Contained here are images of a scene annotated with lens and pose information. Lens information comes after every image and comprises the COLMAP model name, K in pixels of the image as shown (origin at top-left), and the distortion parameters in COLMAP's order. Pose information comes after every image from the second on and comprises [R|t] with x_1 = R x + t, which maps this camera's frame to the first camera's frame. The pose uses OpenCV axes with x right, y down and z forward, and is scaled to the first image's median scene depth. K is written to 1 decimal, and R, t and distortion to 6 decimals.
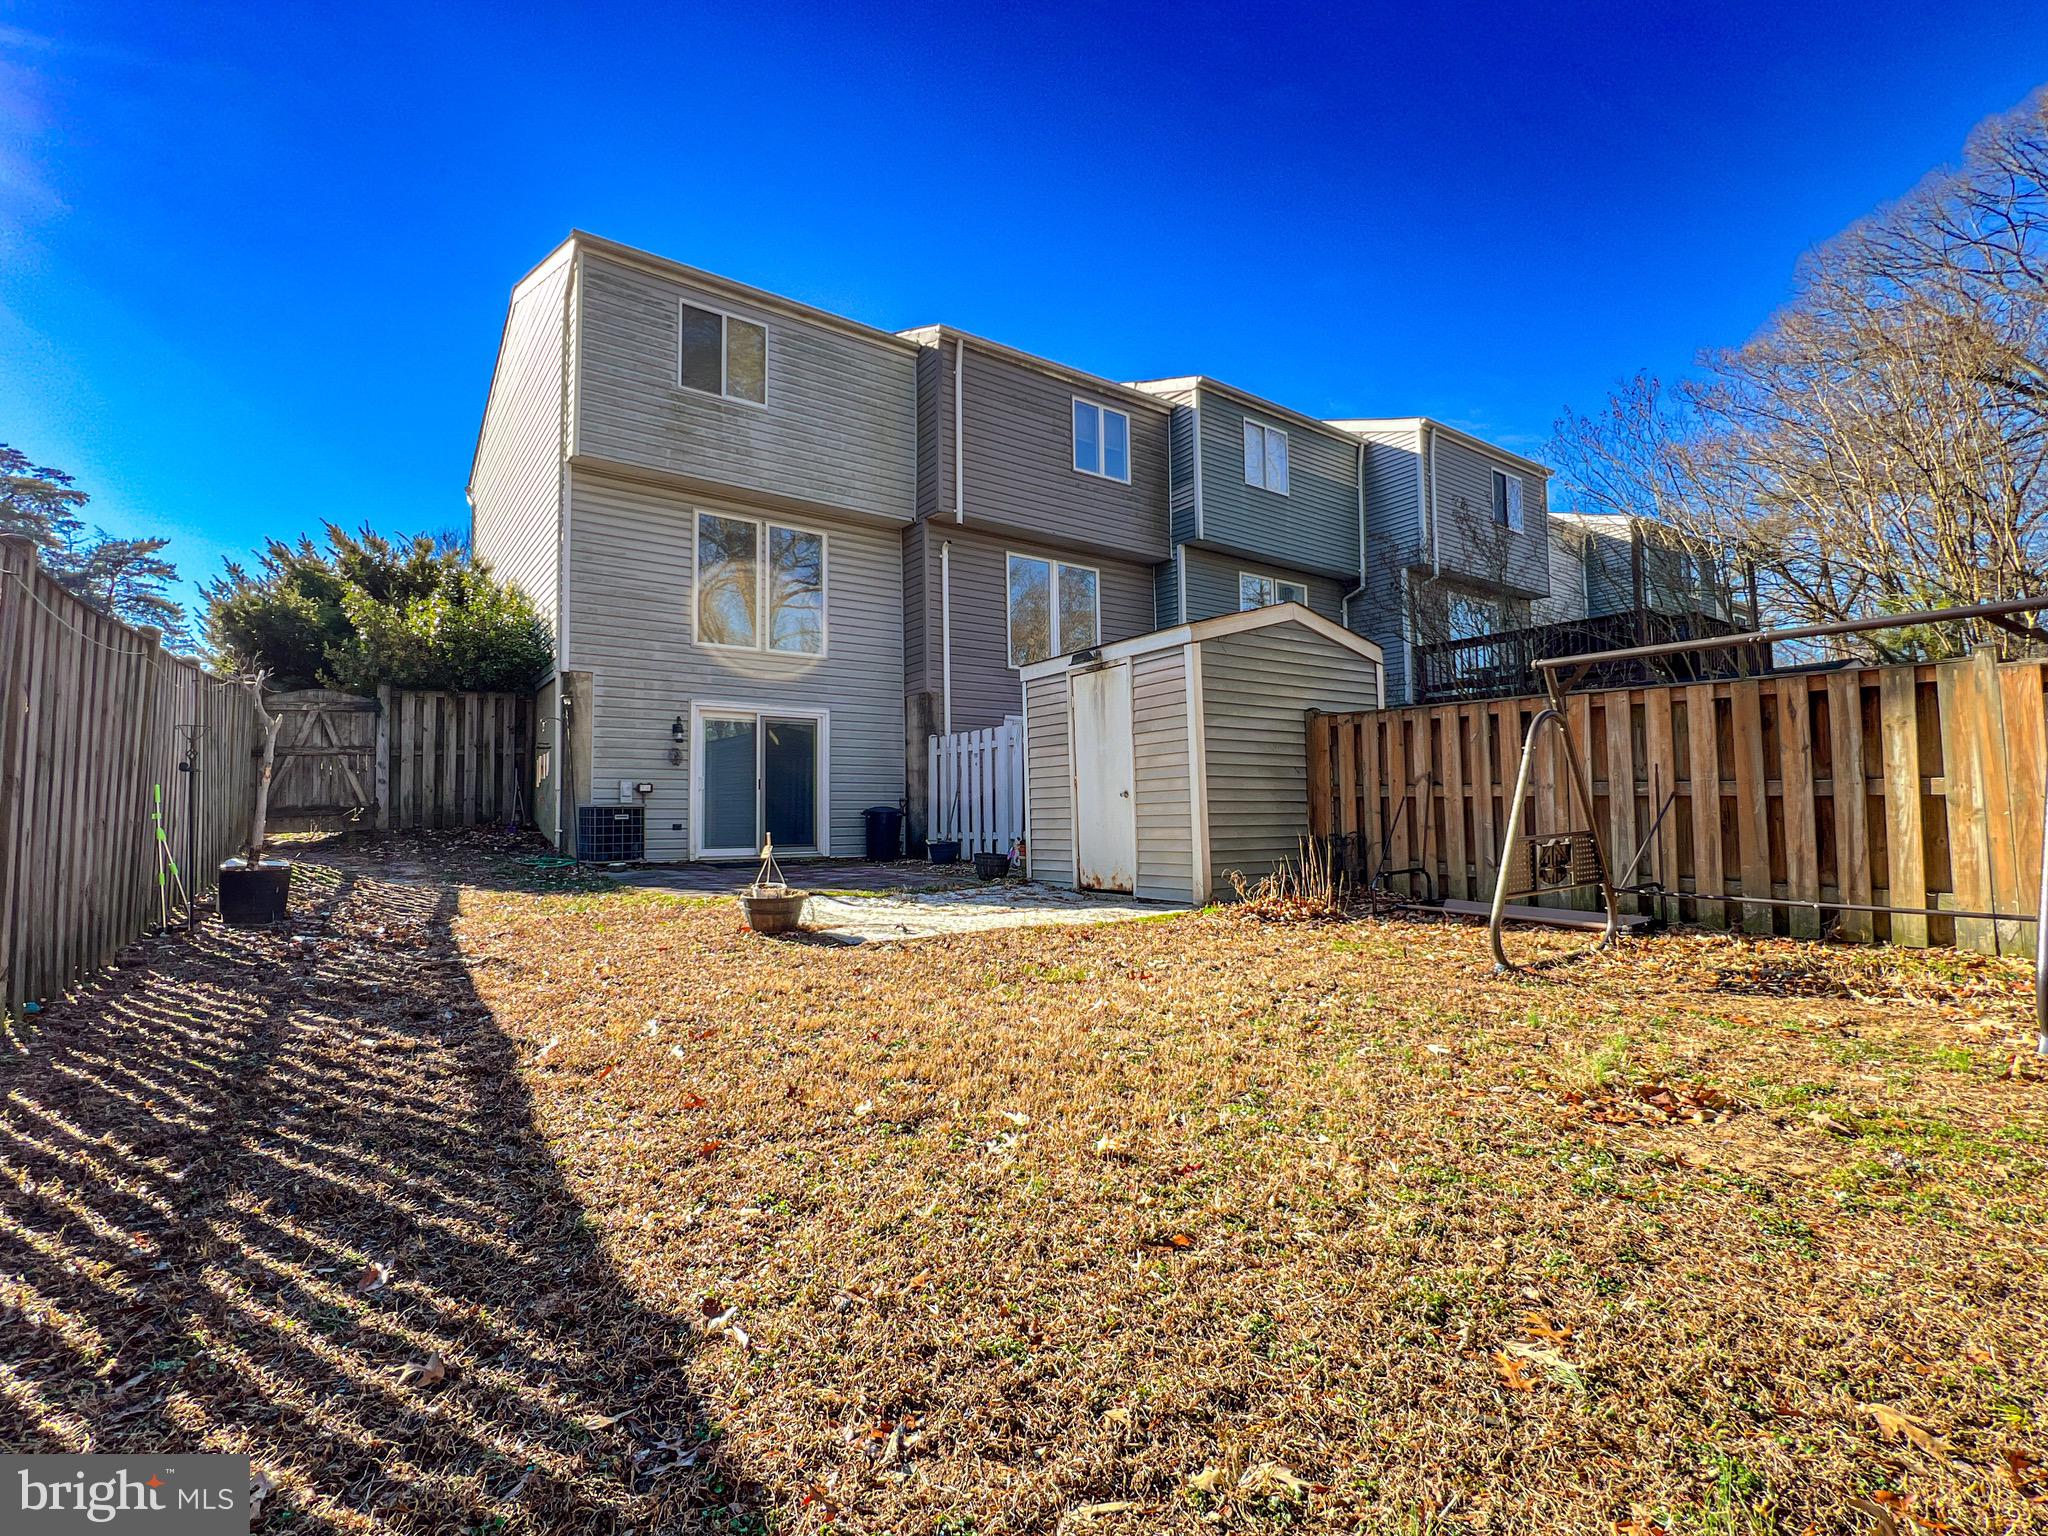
lens RADIAL K [[962.5, 0, 1024.9], [0, 962.5, 773.0], [0, 0, 1]] dist [-0.004730, 0.000879]
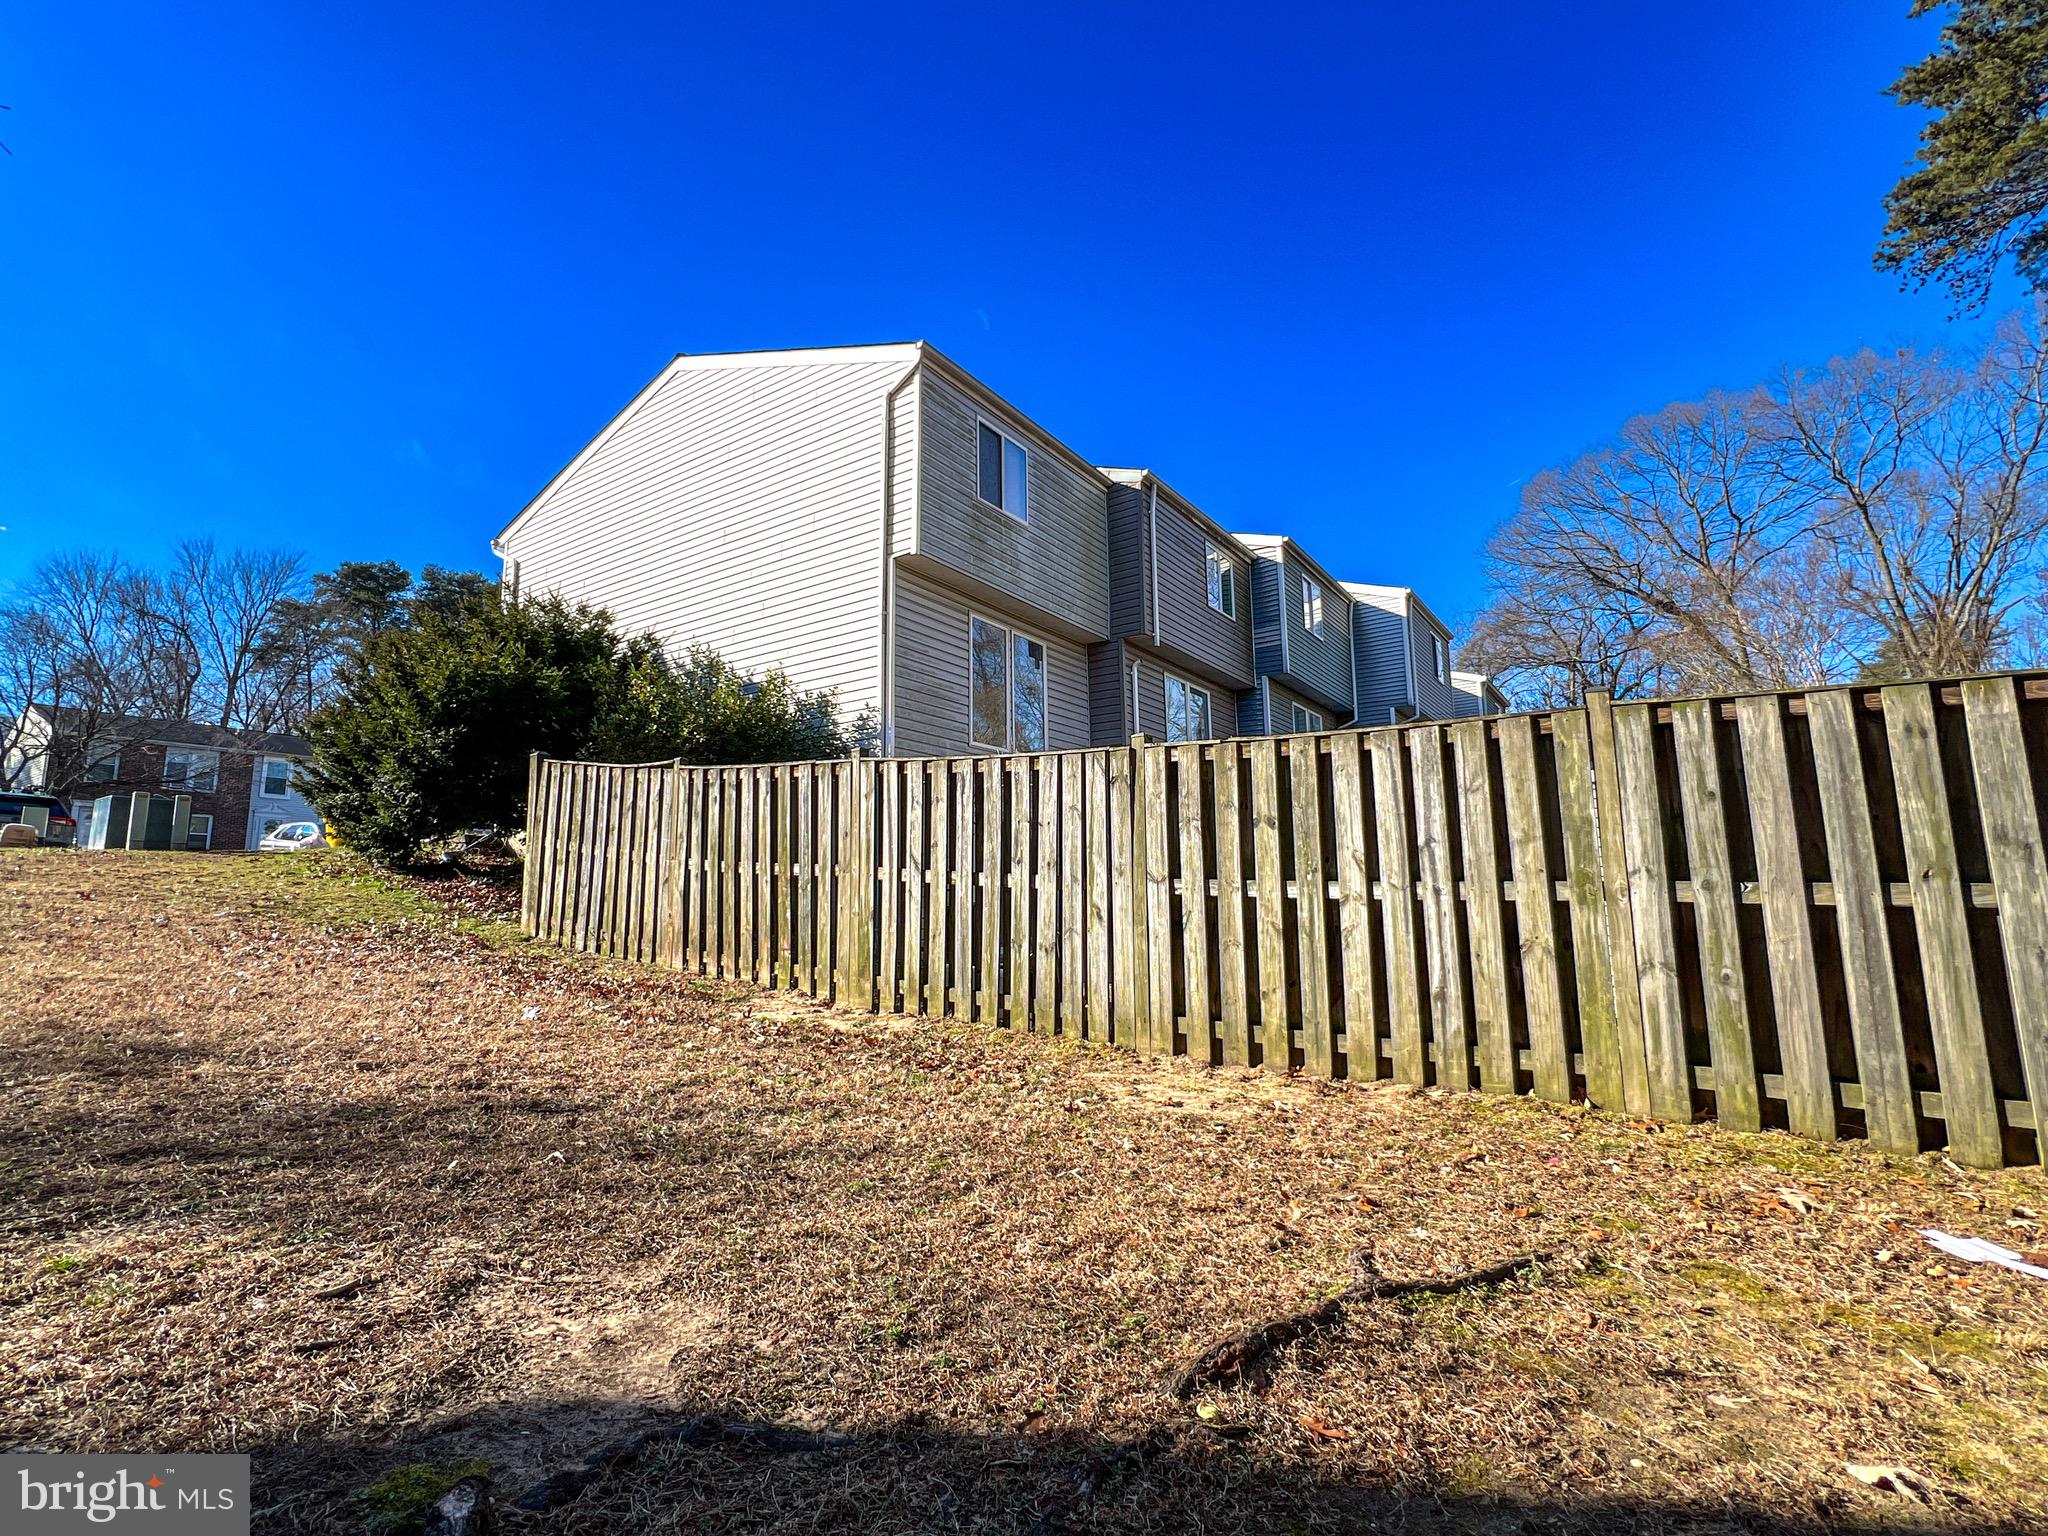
lens RADIAL K [[962.5, 0, 1023.5], [0, 962.5, 762.0], [0, 0, 1]] dist [-0.004730, 0.000879]
pose [[0.945843, 0.058397, 0.319330, -0.536432], [-0.025277, 0.993949, -0.106898, -0.008843], [-0.323640, 0.093037, 0.941595, 0.032245]]
